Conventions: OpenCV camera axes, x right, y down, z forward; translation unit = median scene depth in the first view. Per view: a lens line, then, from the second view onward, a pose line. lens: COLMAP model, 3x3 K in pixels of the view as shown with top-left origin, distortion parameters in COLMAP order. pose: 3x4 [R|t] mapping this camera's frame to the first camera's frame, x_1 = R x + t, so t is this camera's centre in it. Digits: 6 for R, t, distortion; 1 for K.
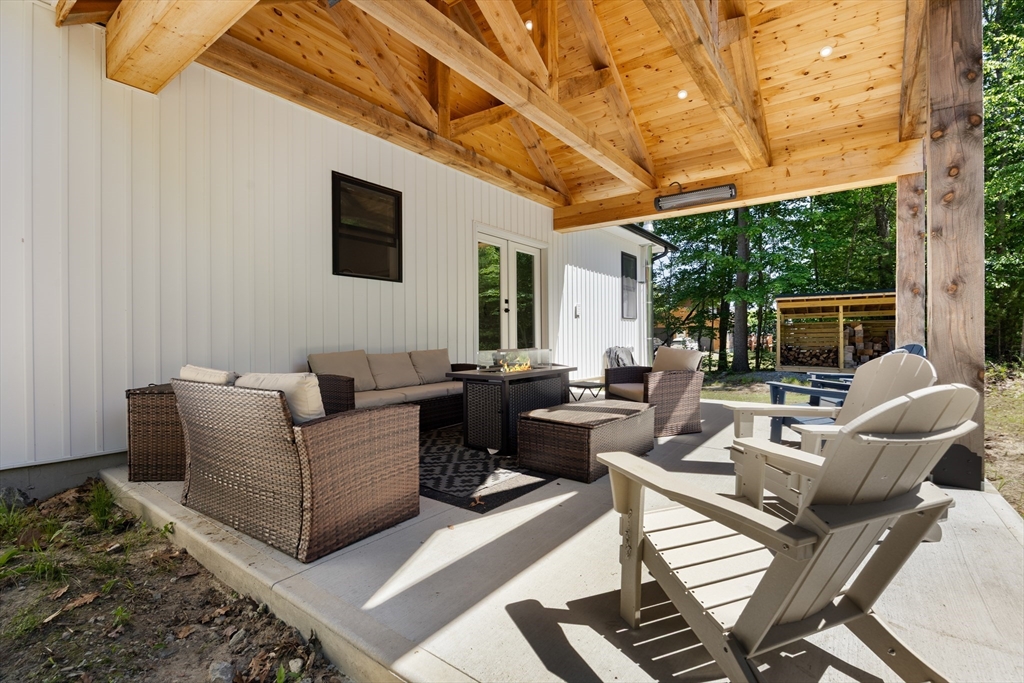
lens RADIAL K [[477.4, 0, 504.3], [0, 477.4, 342.5], [0, 0, 1]] dist [0.002829, 0.000111]
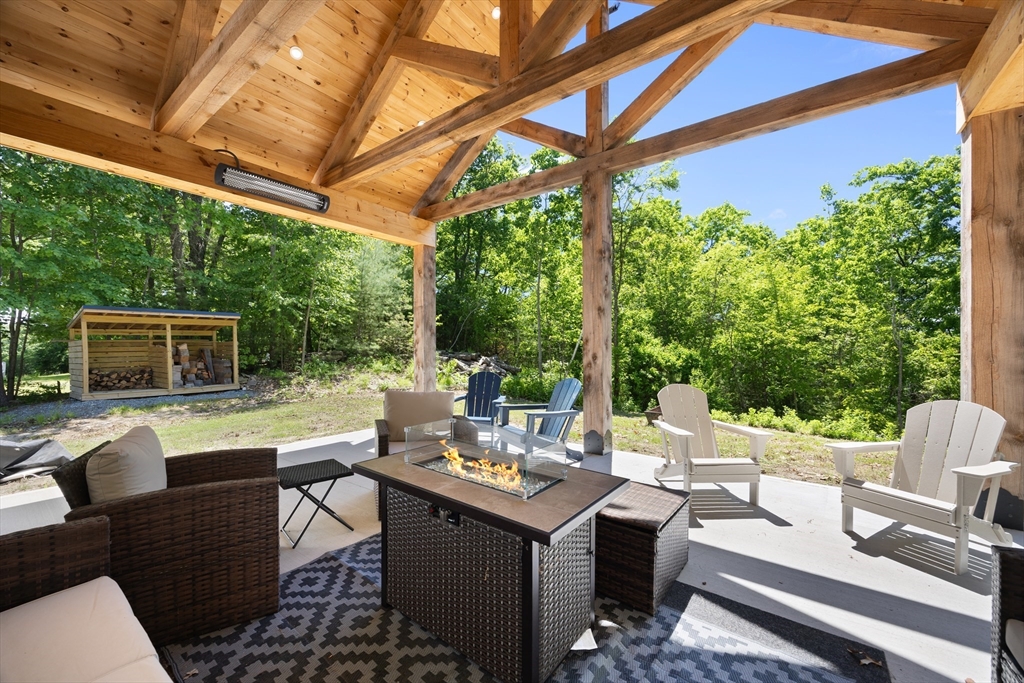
lens RADIAL K [[416.5, 0, 504.3], [0, 416.5, 345.6], [0, 0, 1]] dist [0.005604, -0.000167]
pose [[-0.017635, 0.002611, 0.999841, -0.145686], [0.007944, 0.999965, -0.002471, -0.026049], [-0.999813, 0.007899, -0.017655, 0.341471]]
